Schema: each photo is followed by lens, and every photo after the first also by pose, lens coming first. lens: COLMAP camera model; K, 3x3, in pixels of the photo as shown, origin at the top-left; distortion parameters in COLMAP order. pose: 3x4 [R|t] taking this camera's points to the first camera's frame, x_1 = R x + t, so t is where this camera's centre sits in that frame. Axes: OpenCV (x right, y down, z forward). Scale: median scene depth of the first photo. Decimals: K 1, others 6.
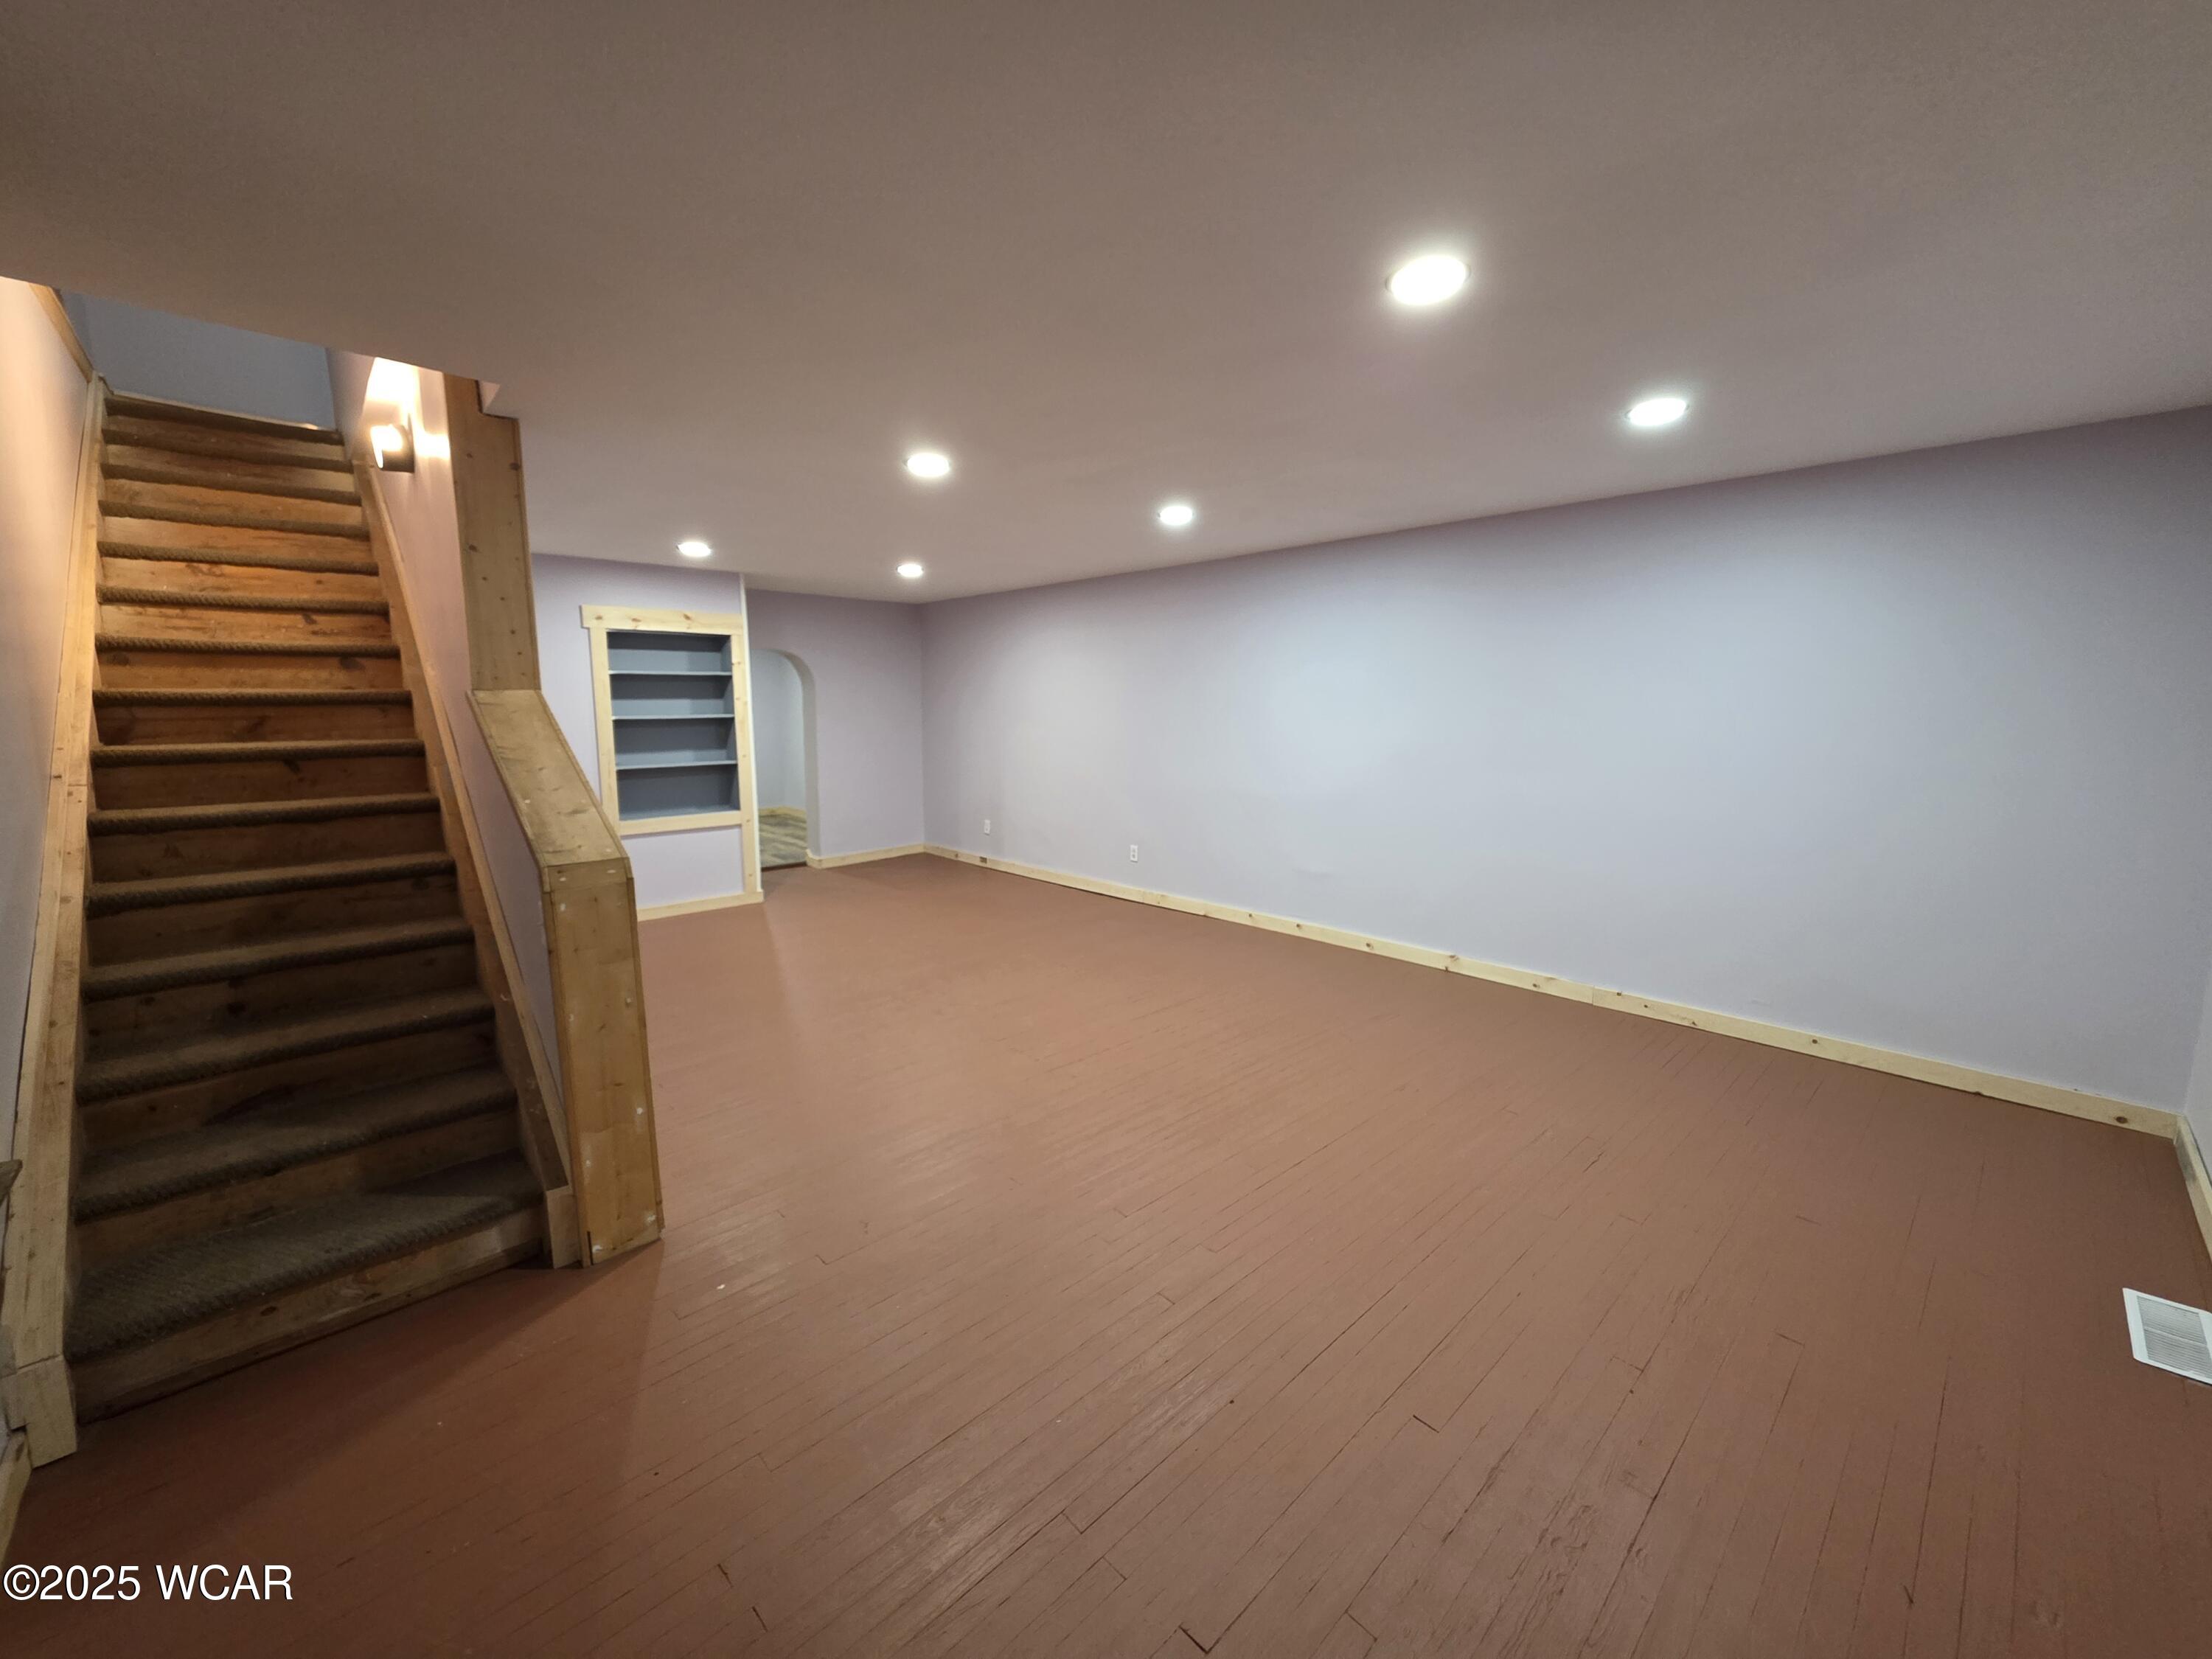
lens RADIAL K [[881.5, 0, 1099.4], [0, 881.5, 820.3], [0, 0, 1]] dist [-0.000503, -0.000485]
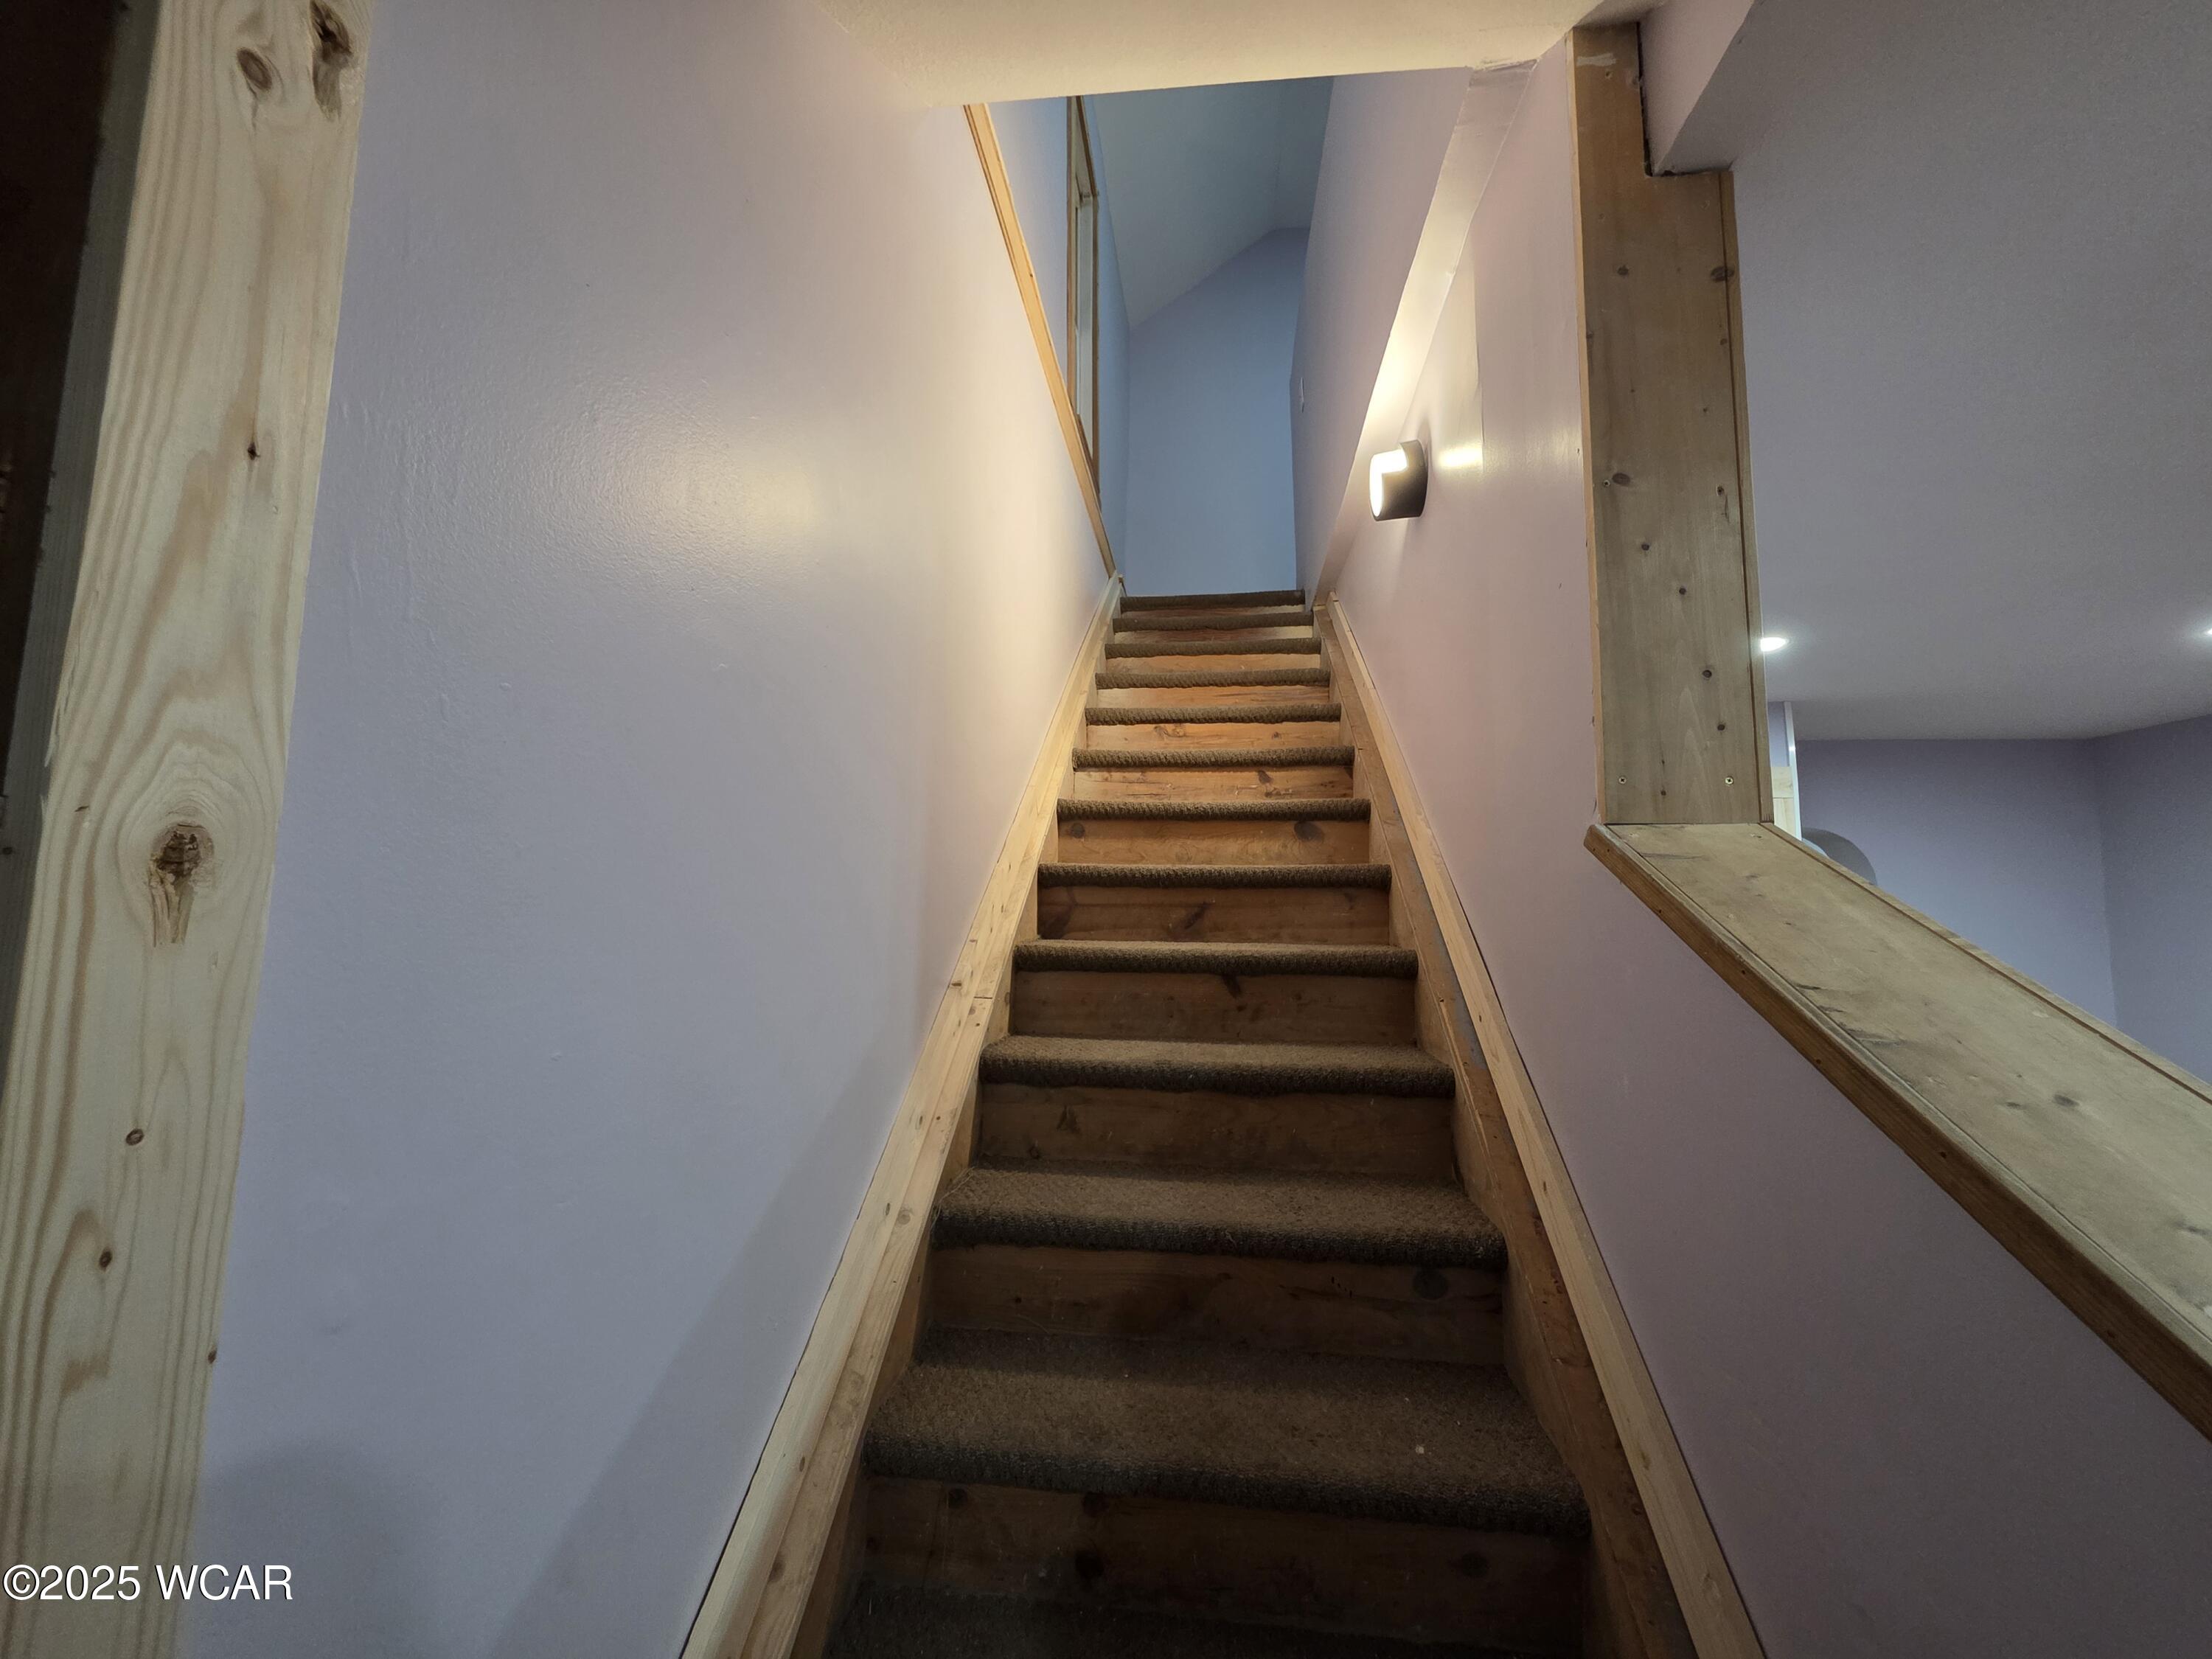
lens RADIAL K [[881.5, 0, 1099.4], [0, 881.5, 820.3], [0, 0, 1]] dist [-0.000503, -0.000485]
pose [[0.638183, -0.070433, -0.766656, -0.472706], [-0.117631, 0.975194, -0.187511, -0.044158], [0.760845, 0.209849, 0.614067, 0.504446]]
